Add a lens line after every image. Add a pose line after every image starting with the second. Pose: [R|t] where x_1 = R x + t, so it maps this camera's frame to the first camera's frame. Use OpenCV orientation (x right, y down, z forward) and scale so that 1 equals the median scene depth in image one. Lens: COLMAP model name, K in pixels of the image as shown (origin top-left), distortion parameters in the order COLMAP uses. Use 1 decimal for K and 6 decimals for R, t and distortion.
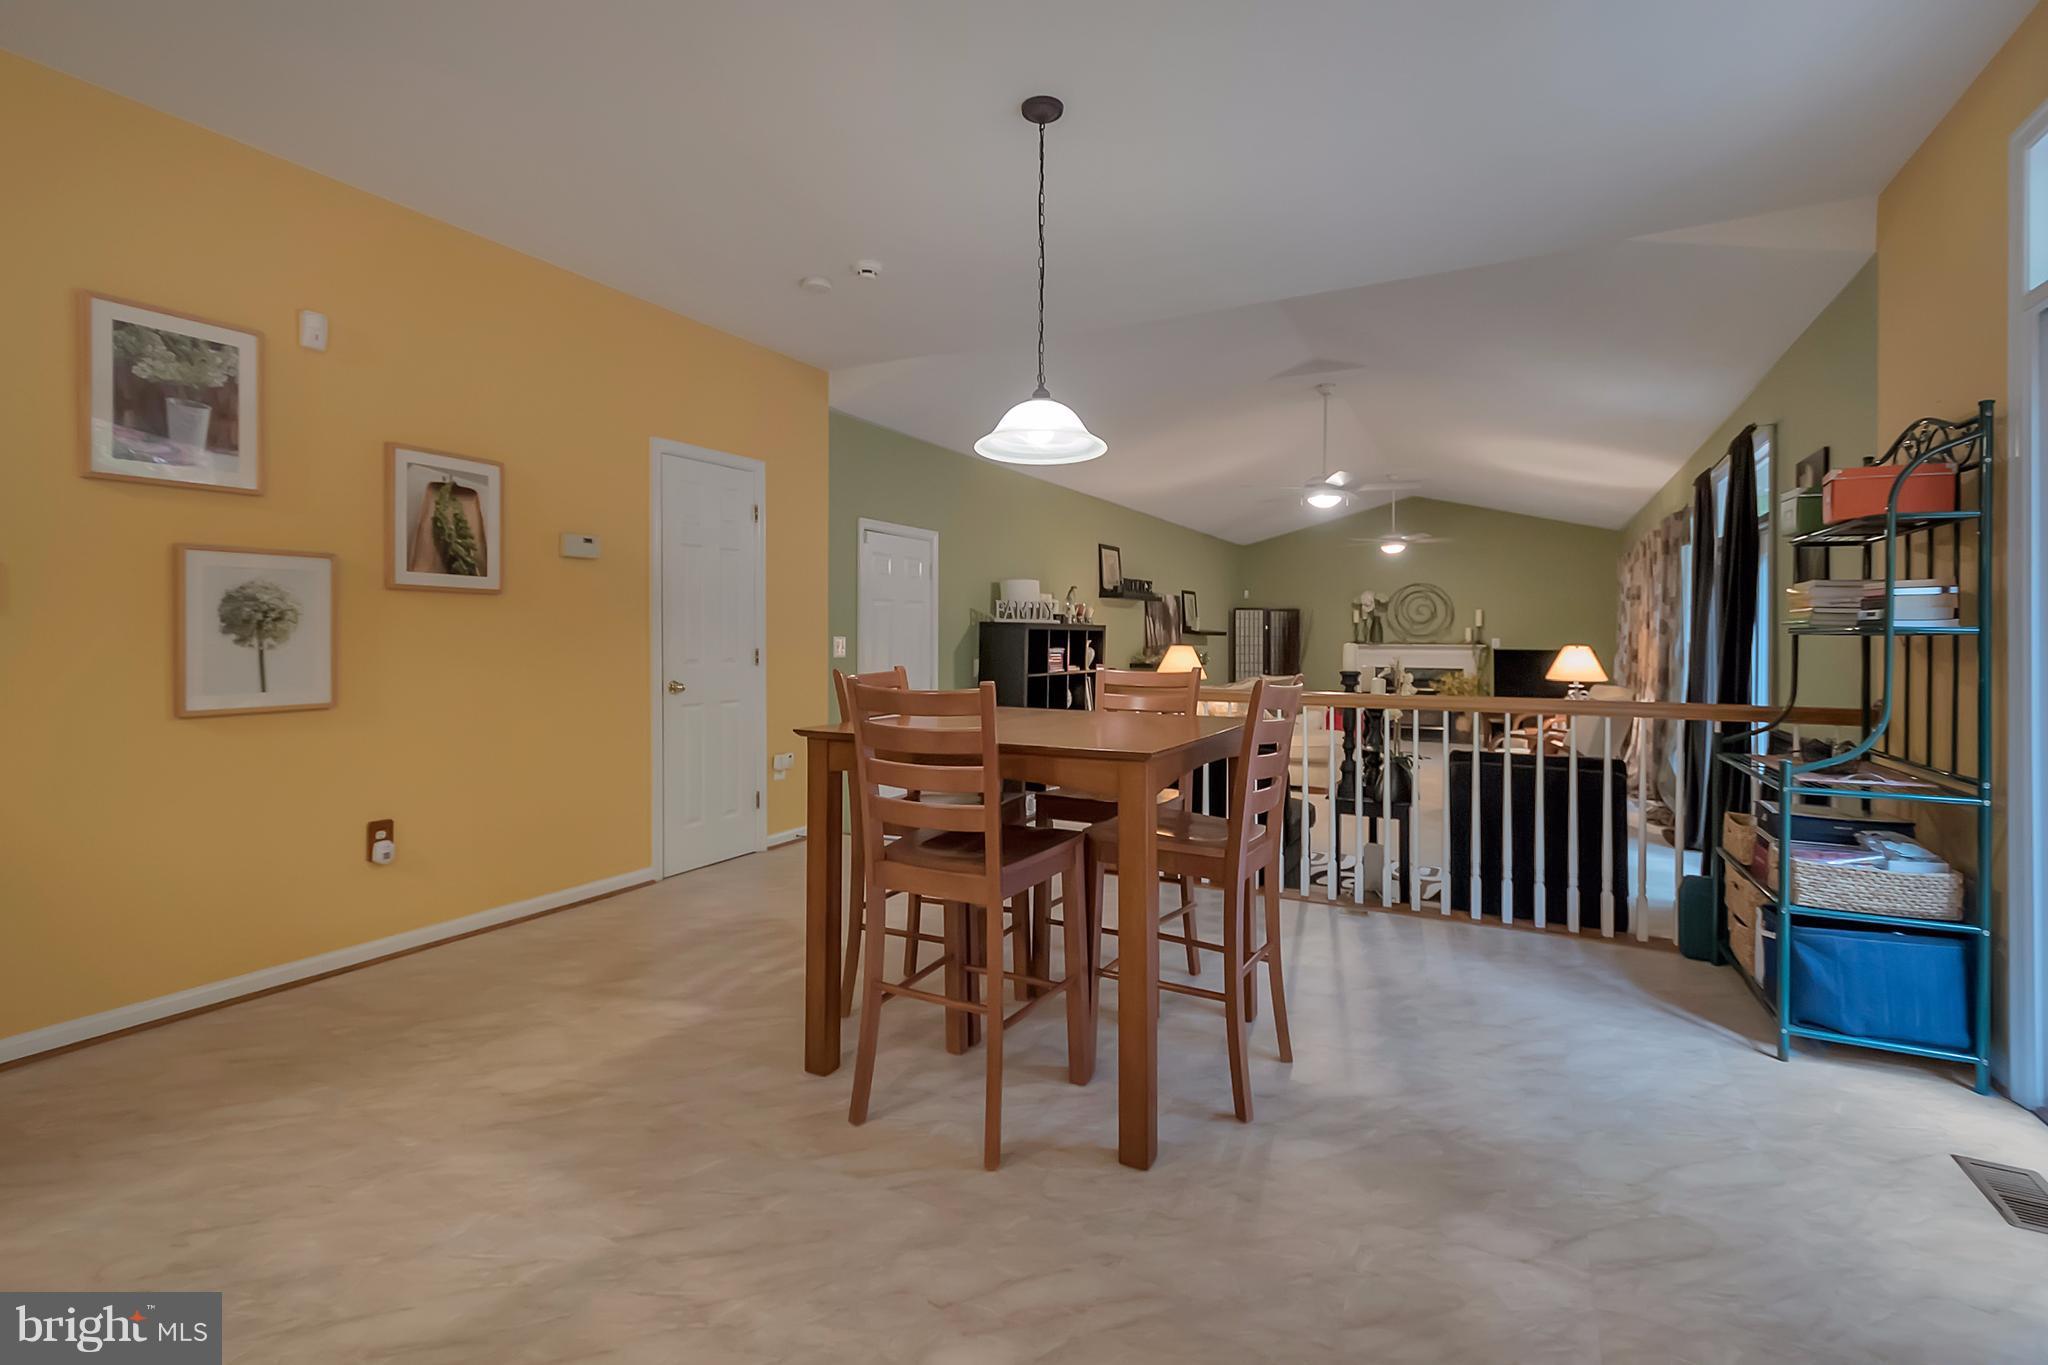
lens RADIAL K [[920.3, 0, 1017.2], [0, 920.3, 641.3], [0, 0, 1]] dist [0.004049, -0.000702]
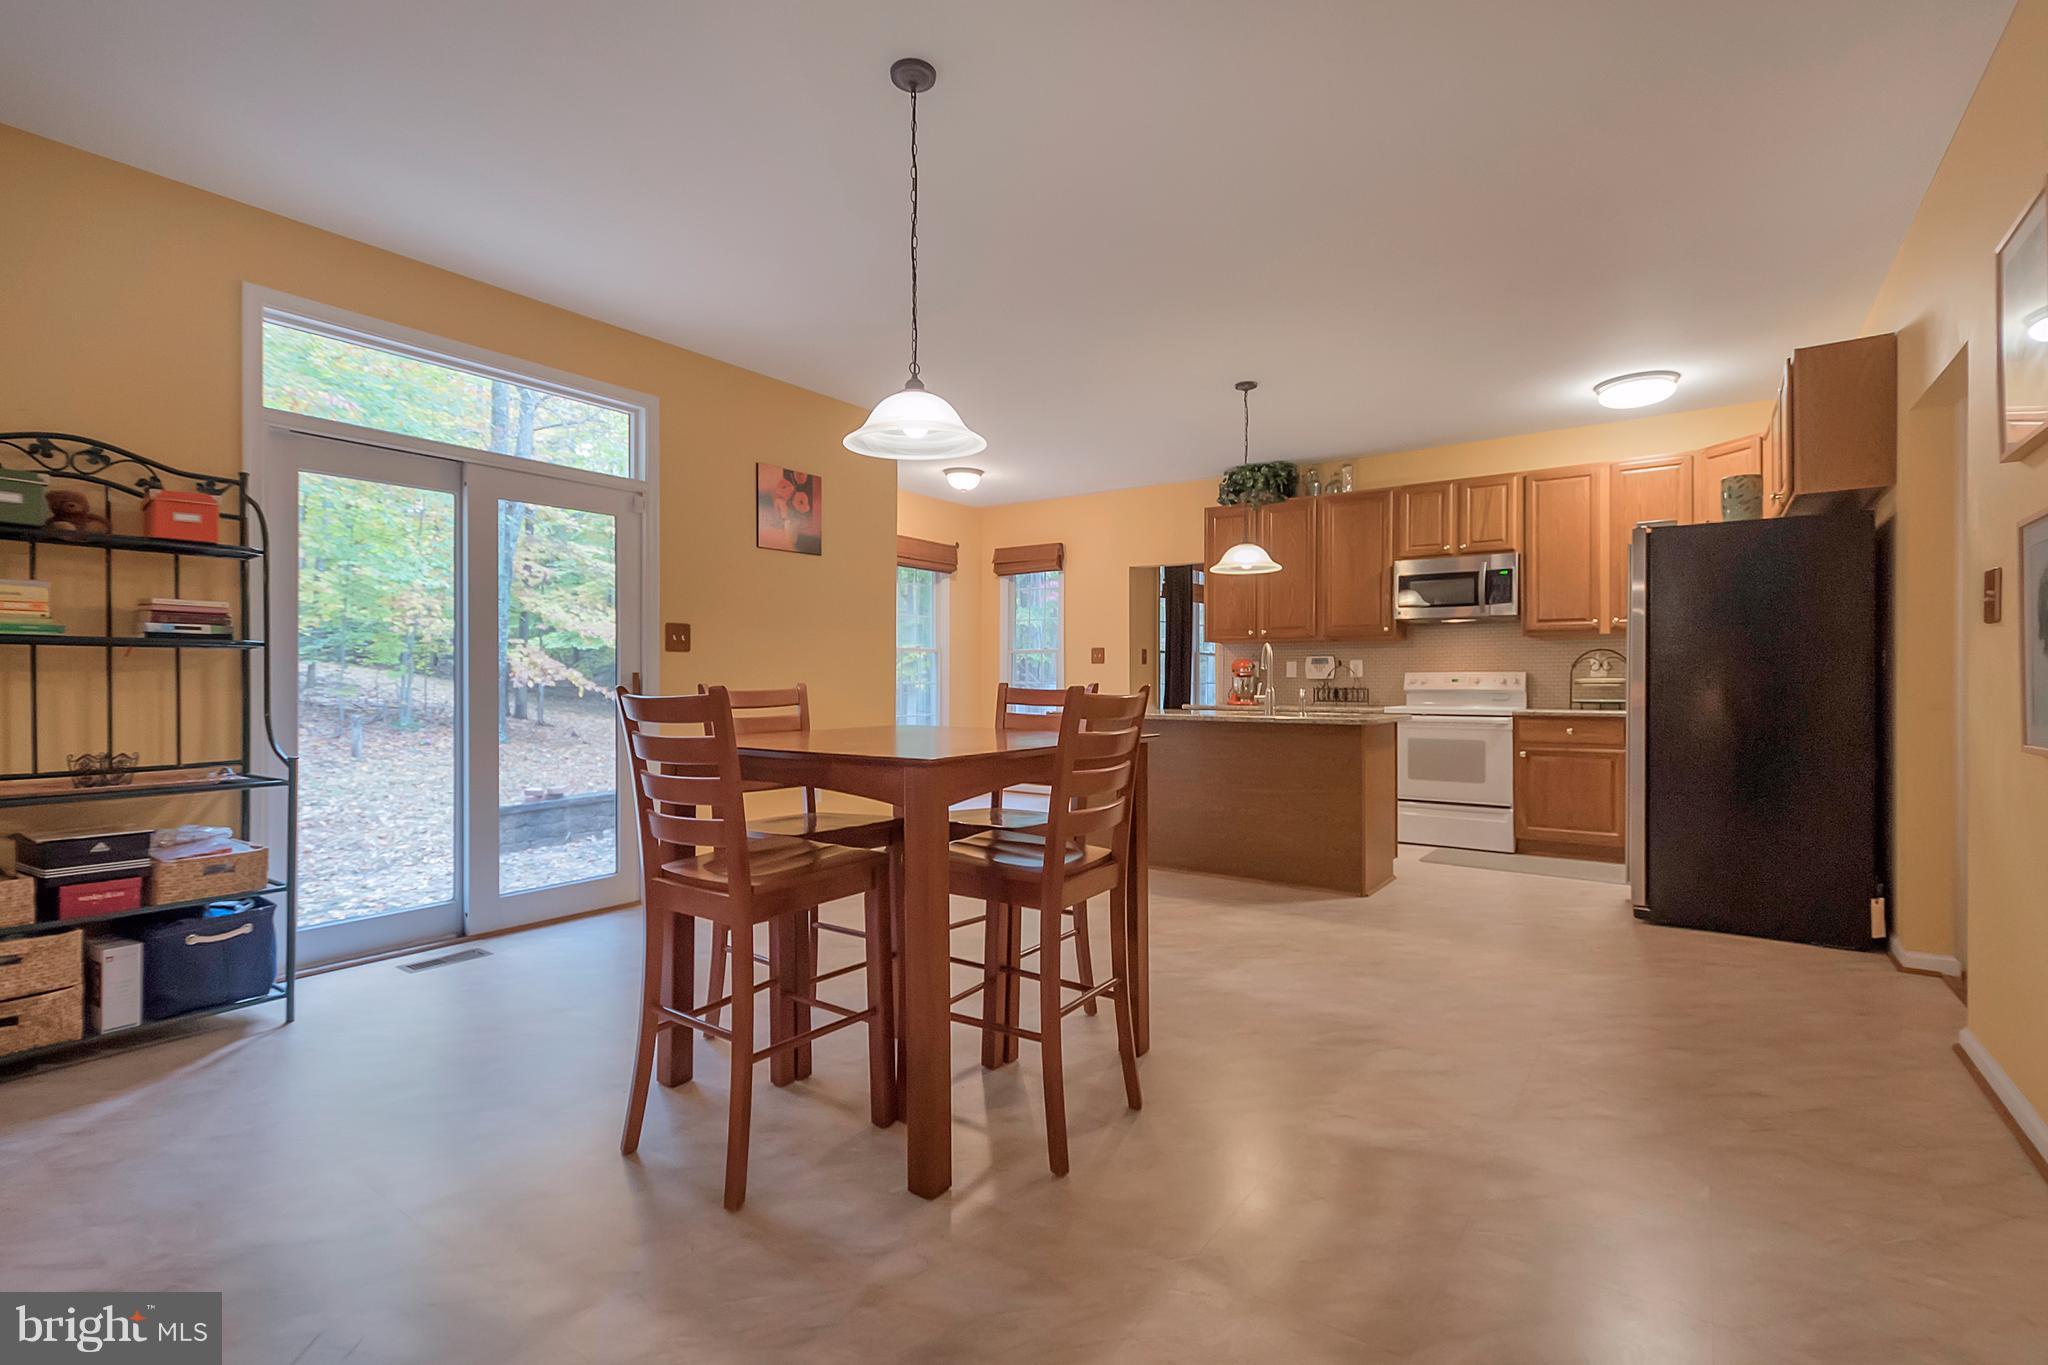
lens RADIAL K [[920.3, 0, 1007.1], [0, 920.3, 682.3], [0, 0, 1]] dist [0.004049, -0.000702]
pose [[-0.988385, -0.003649, 0.151929, -0.199179], [-0.002593, 0.999971, 0.007148, 0.023095], [-0.151950, 0.006671, -0.988366, 1.830547]]
